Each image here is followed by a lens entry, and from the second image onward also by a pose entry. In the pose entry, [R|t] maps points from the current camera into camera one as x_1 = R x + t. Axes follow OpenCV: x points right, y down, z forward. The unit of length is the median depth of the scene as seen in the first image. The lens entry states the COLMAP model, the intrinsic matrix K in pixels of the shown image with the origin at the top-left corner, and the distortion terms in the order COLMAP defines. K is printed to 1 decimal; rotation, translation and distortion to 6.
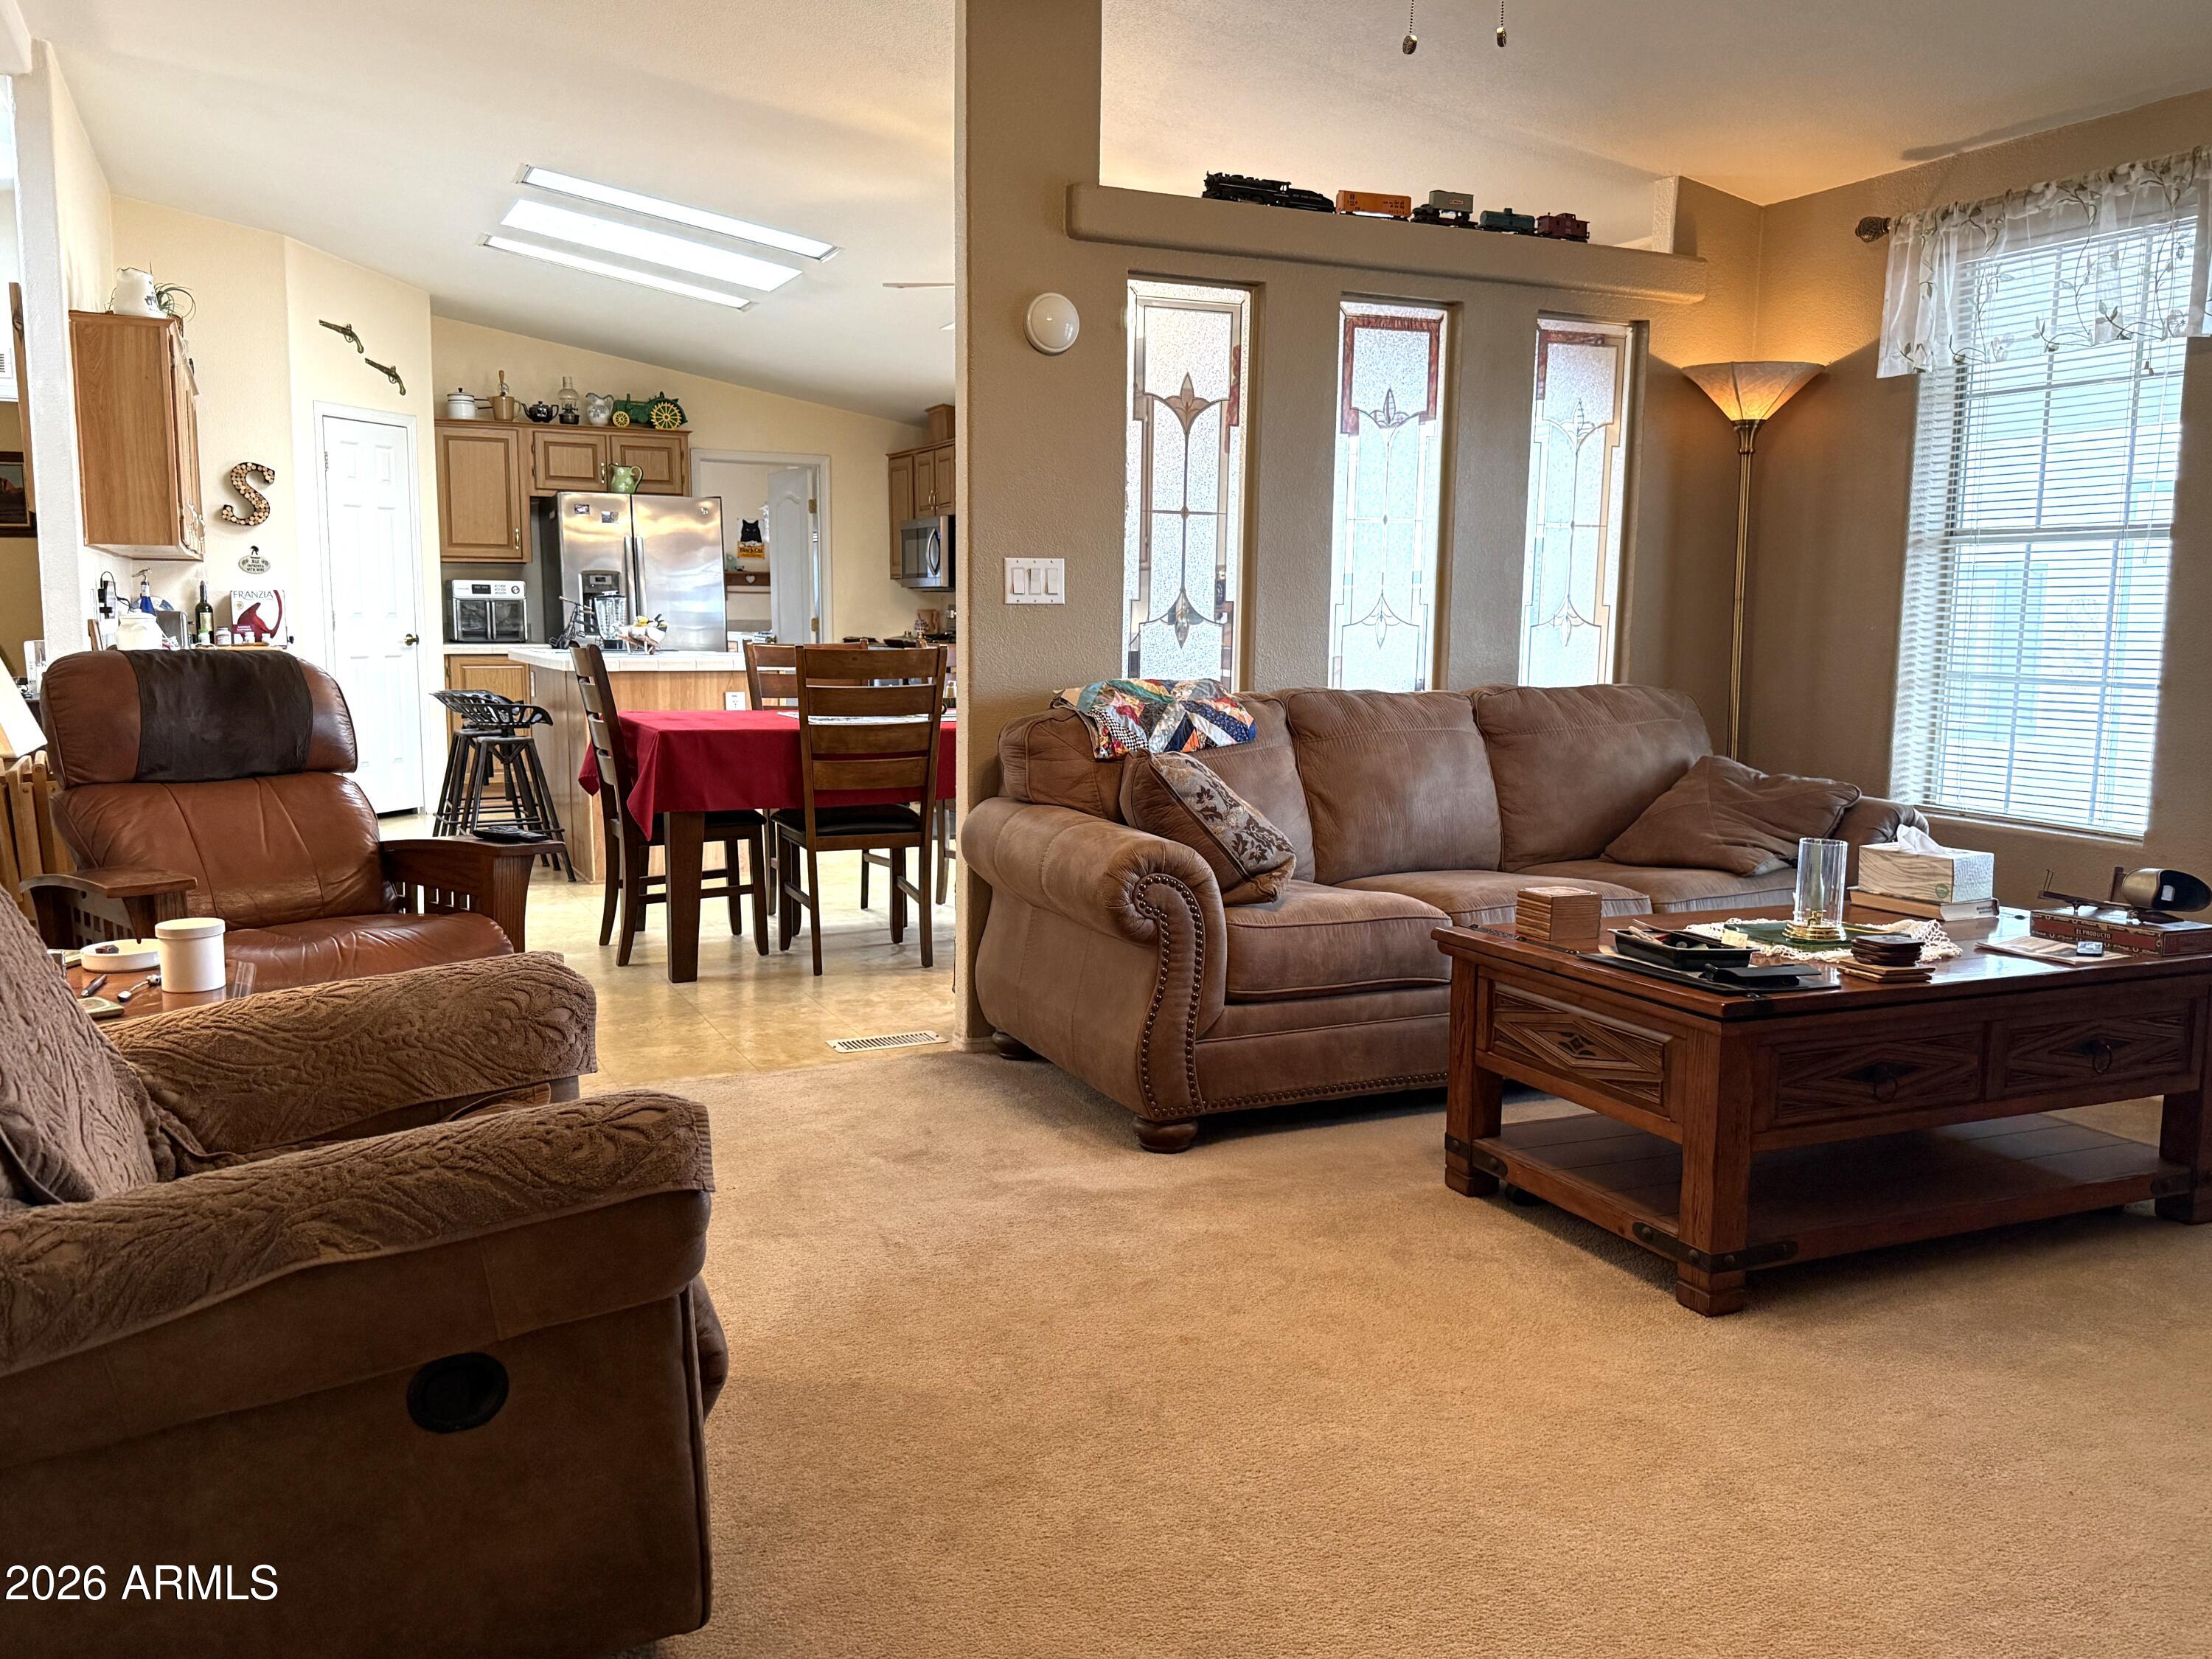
lens RADIAL K [[1805.3, 0, 1106.2], [0, 1805.3, 876.6], [0, 0, 1]] dist [-0.008271, -0.007143]
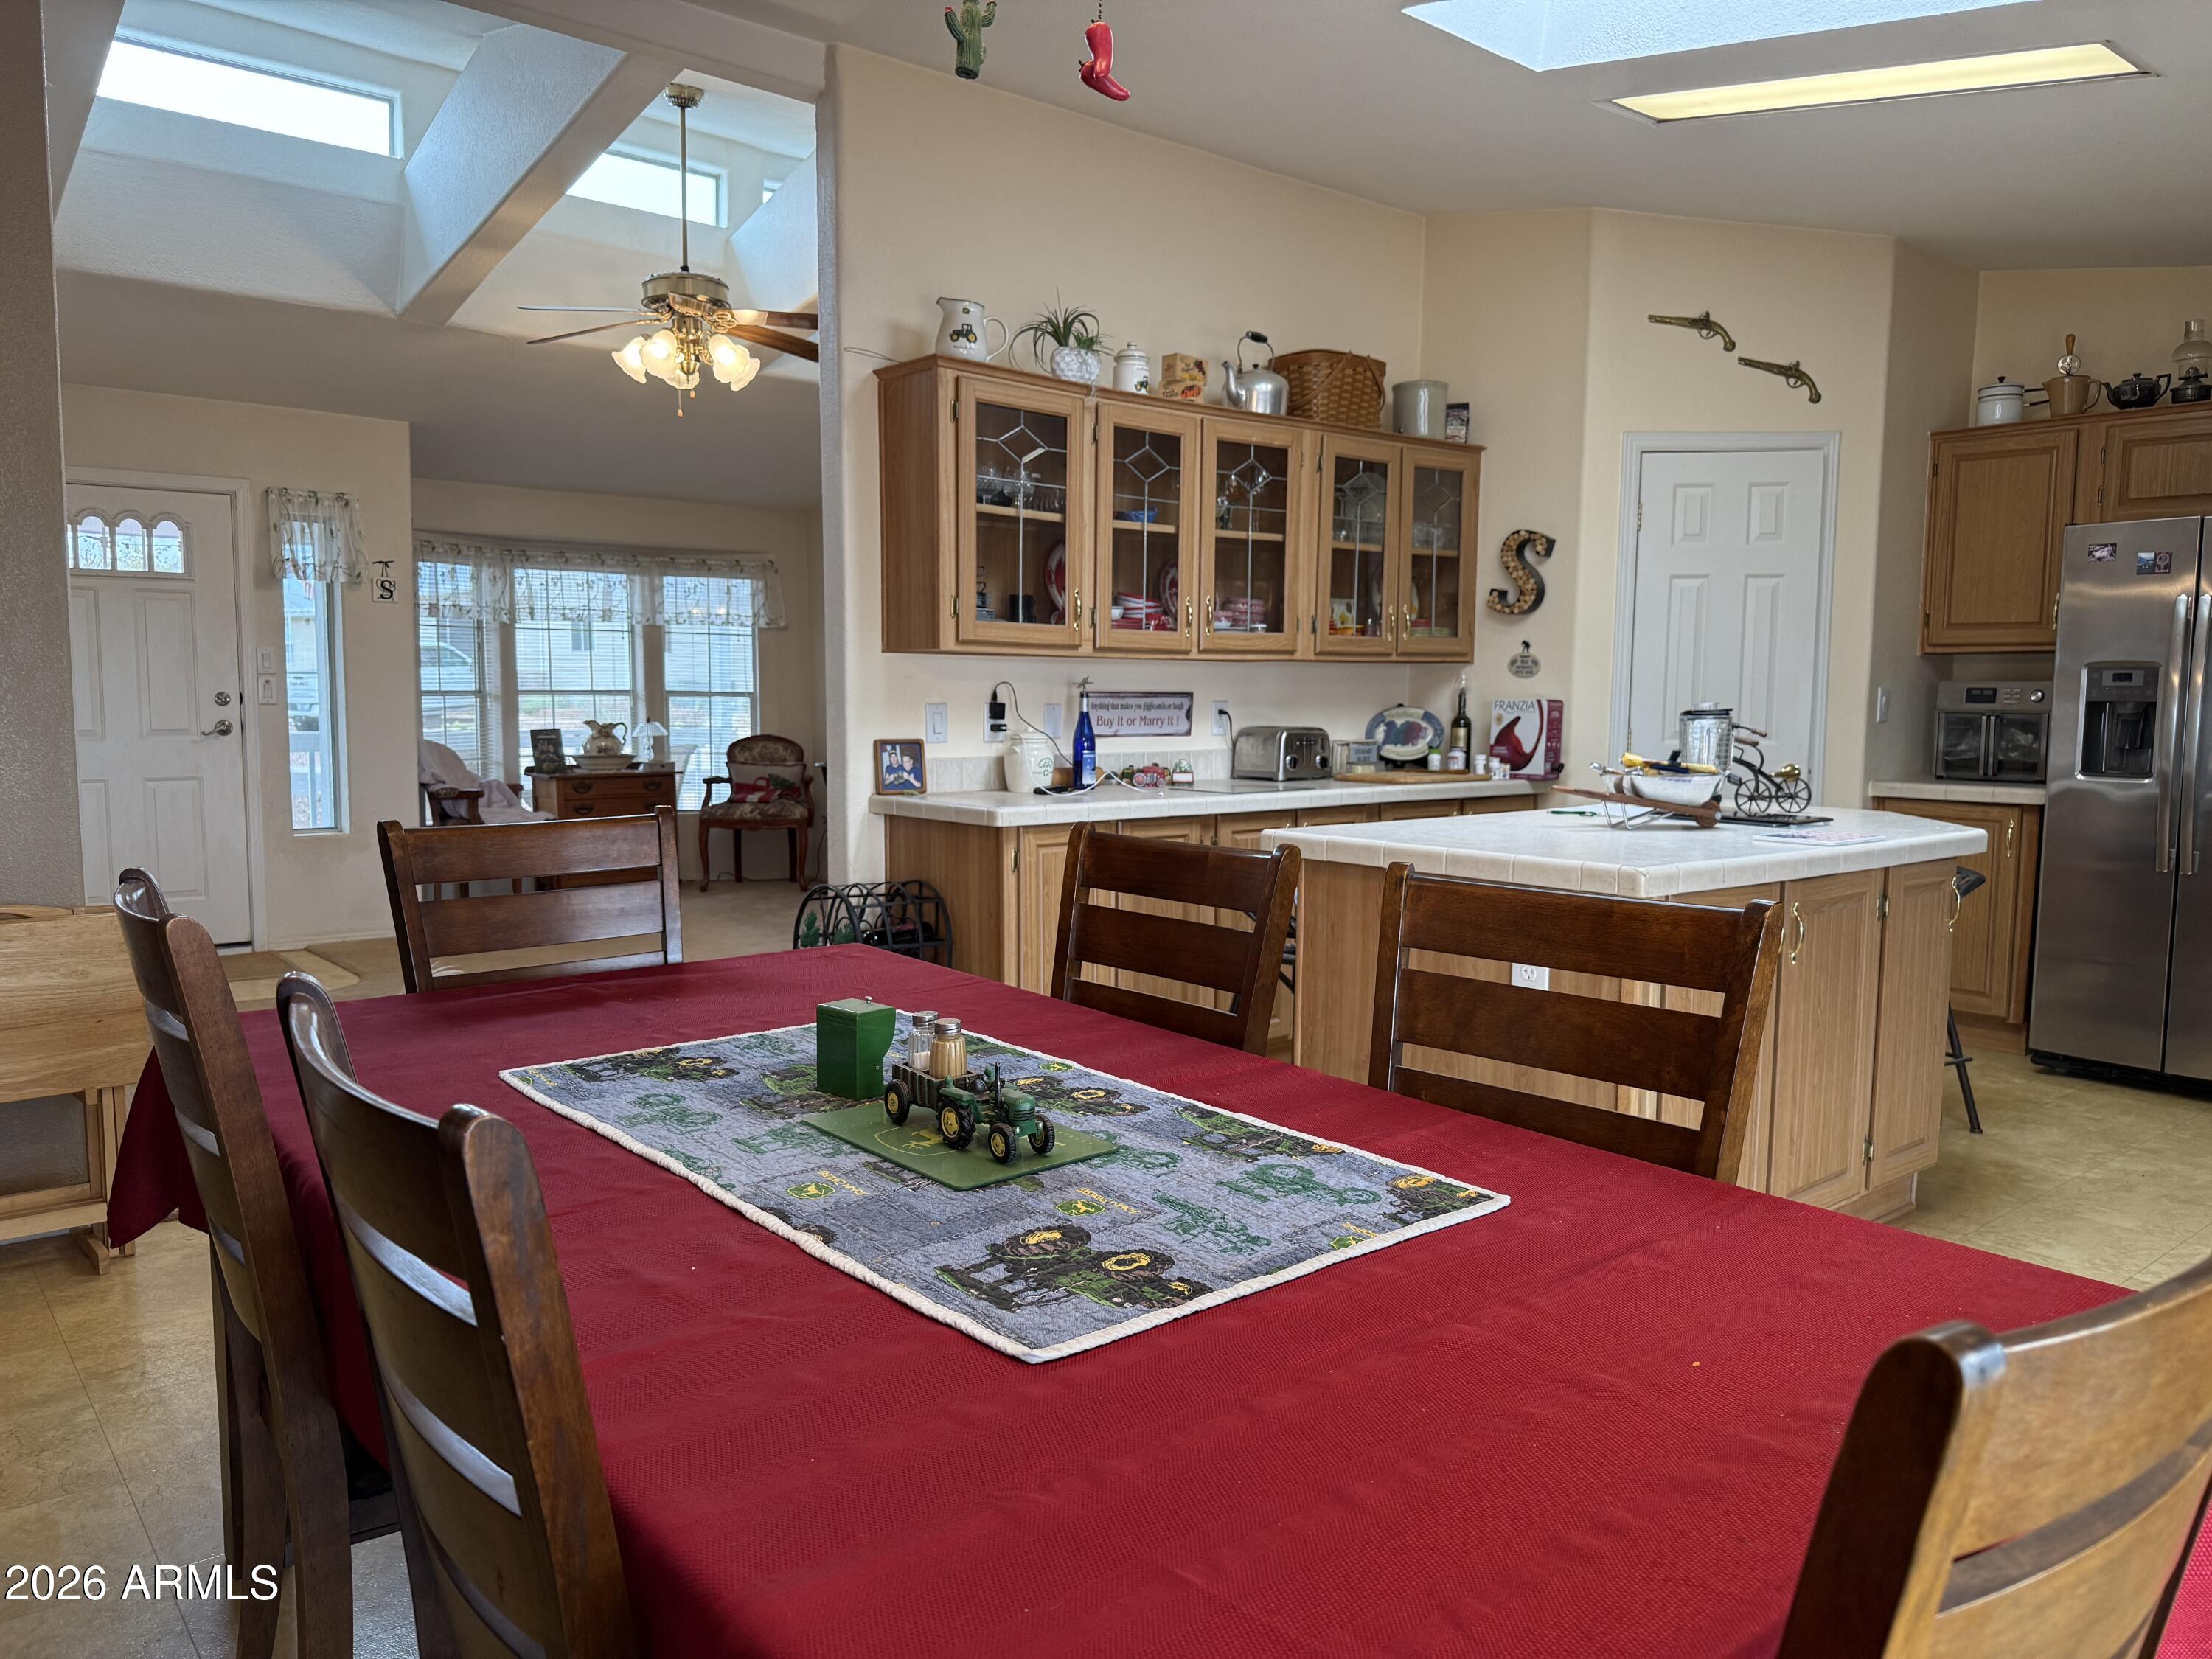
lens RADIAL K [[1550.6, 0, 1106.0], [0, 1550.6, 829.5], [0, 0, 1]] dist [-0.005955, -0.005991]
pose [[0.268490, 0.080987, -0.959872, 0.085870], [-0.141862, 0.988919, 0.043757, -0.094470], [0.952779, 0.124421, 0.277004, 0.572886]]
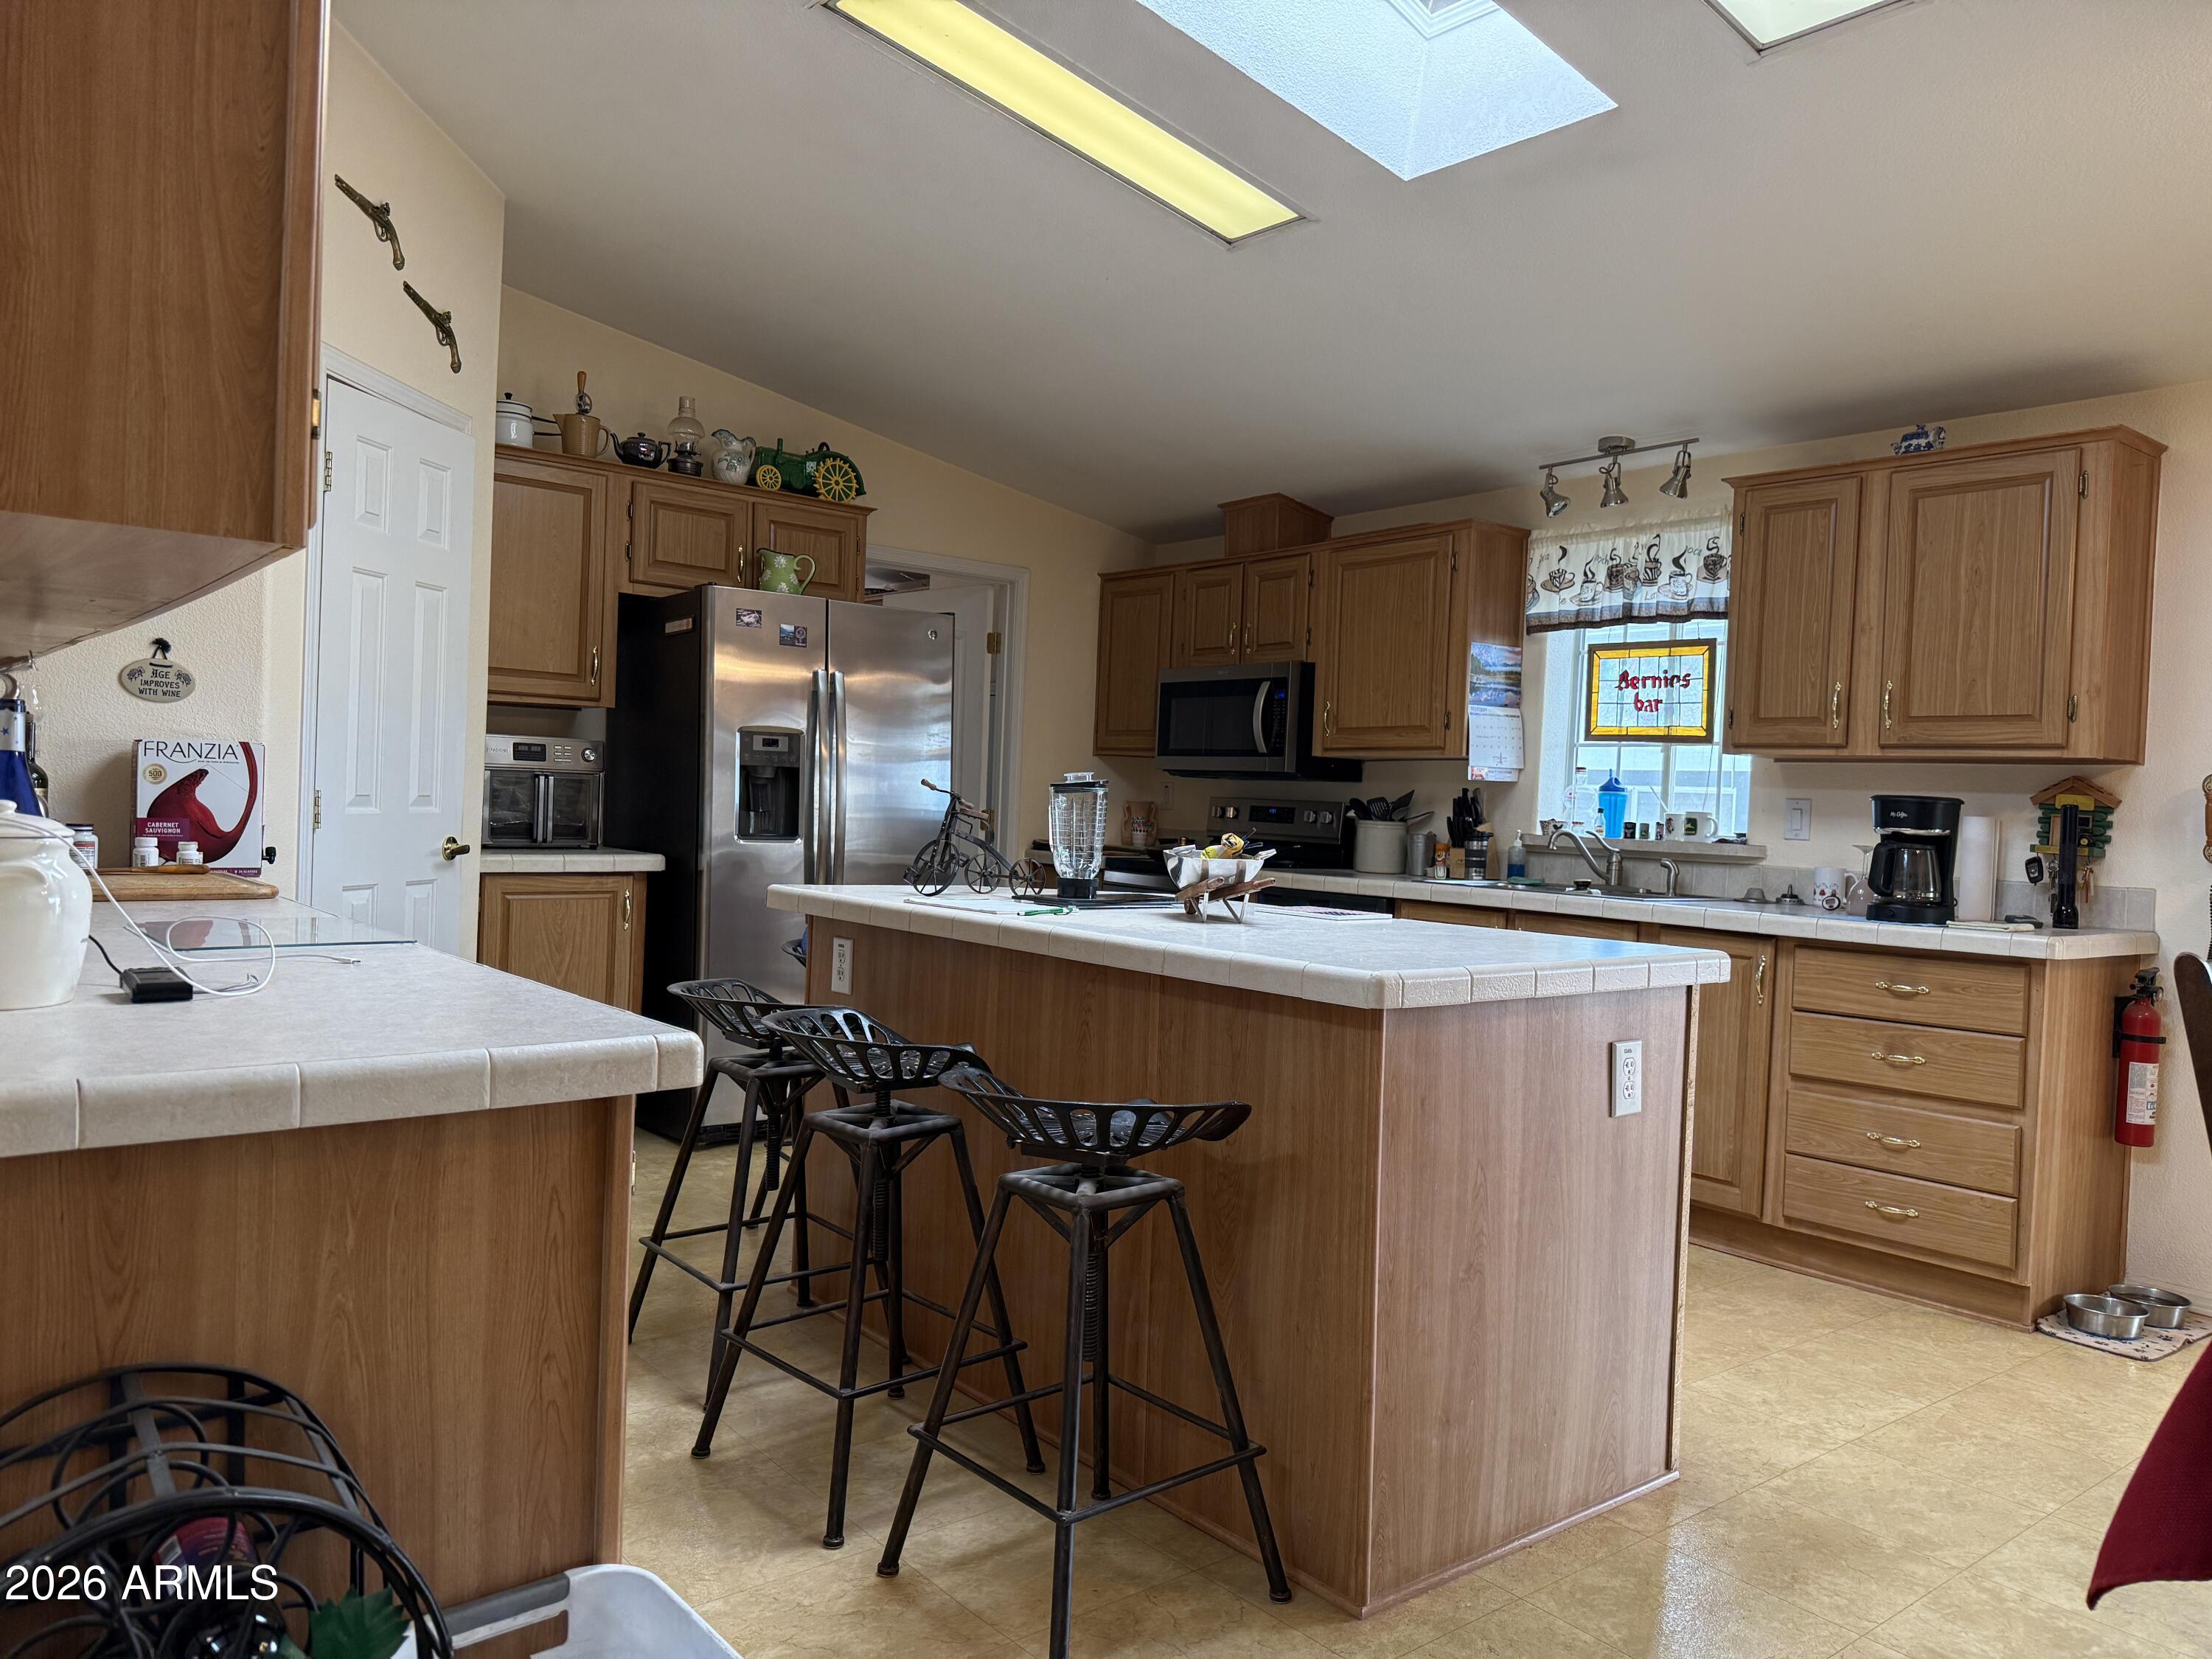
lens RADIAL K [[1550.6, 0, 1106.0], [0, 1550.6, 829.5], [0, 0, 1]] dist [-0.005955, -0.005991]
pose [[0.965743, 0.024474, 0.258344, -0.299091], [0.005644, 0.993326, -0.115201, -0.080865], [-0.259440, 0.112712, 0.959160, 0.506944]]
